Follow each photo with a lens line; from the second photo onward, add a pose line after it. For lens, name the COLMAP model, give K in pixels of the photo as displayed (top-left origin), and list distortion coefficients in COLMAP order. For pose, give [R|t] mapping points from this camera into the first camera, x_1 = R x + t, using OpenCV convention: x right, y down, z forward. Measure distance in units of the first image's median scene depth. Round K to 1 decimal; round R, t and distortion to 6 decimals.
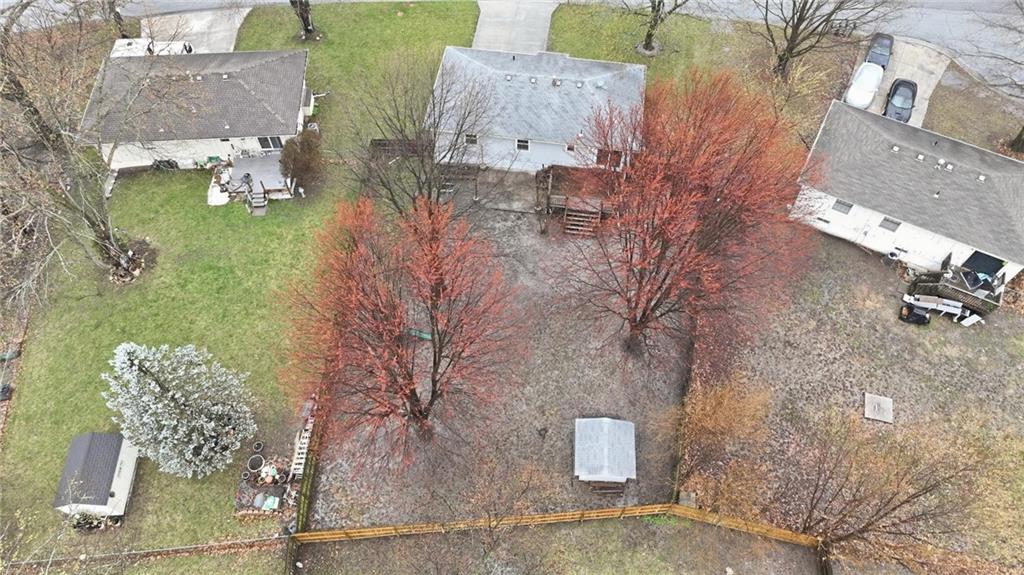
lens RADIAL K [[719.2, 0, 511.7], [0, 719.2, 256.8], [0, 0, 1]] dist [0.005322, 0.003270]
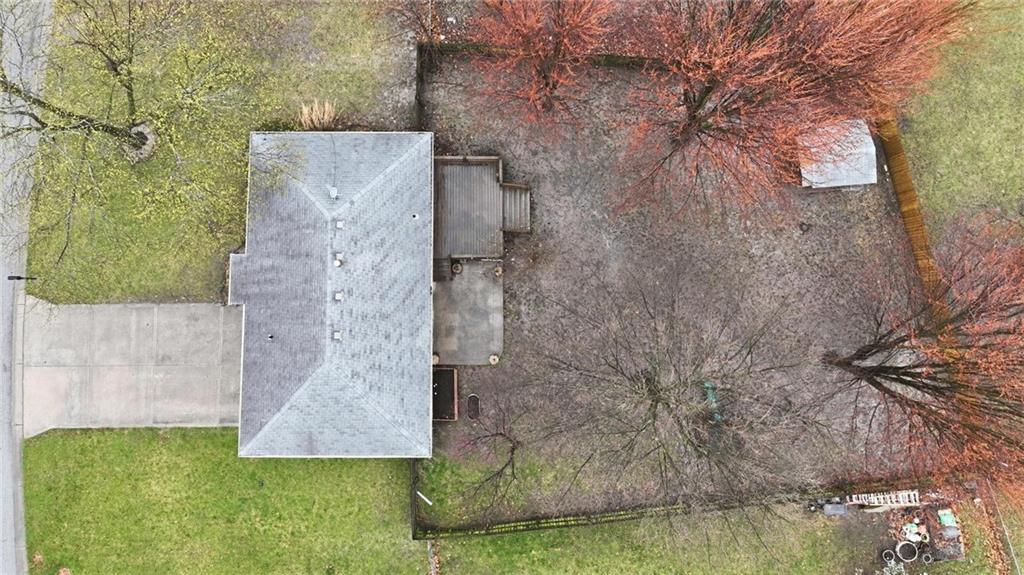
lens RADIAL K [[719.2, 0, 511.7], [0, 719.2, 256.8], [0, 0, 1]] dist [0.005322, 0.003270]
pose [[-0.144075, -0.984940, 0.095580, -0.024688], [0.829039, -0.067401, 0.555115, -0.553449], [-0.540312, 0.159218, 0.826264, 0.488617]]
